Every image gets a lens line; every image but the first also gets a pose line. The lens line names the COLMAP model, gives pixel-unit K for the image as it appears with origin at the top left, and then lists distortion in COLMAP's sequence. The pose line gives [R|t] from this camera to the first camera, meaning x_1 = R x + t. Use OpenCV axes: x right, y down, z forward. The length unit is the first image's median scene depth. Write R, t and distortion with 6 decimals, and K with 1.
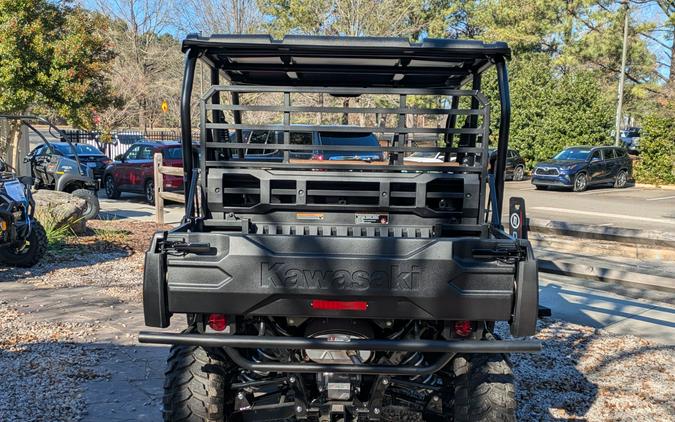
lens RADIAL K [[783.9, 0, 332.8], [0, 783.9, 217.9], [0, 0, 1]] dist [0.065453, 0.000000]
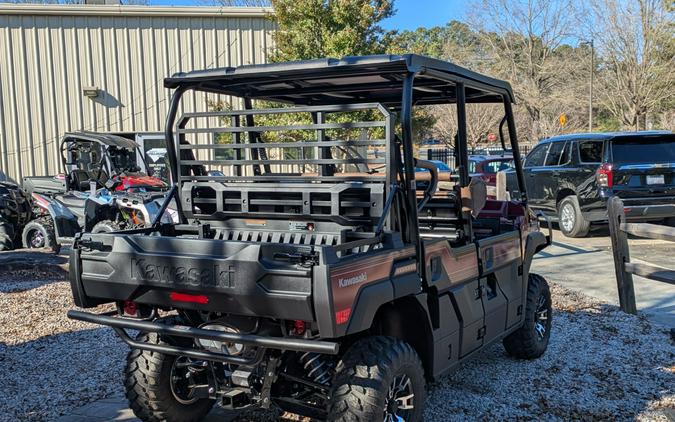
lens RADIAL K [[783.9, 0, 333.8], [0, 783.9, 211.4], [0, 0, 1]] dist [0.065453, 0.000000]
pose [[0.861337, 0.002485, -0.508028, 0.648311], [-0.016481, 0.999598, -0.023053, 0.005400], [0.507766, 0.028229, 0.861032, 0.087343]]
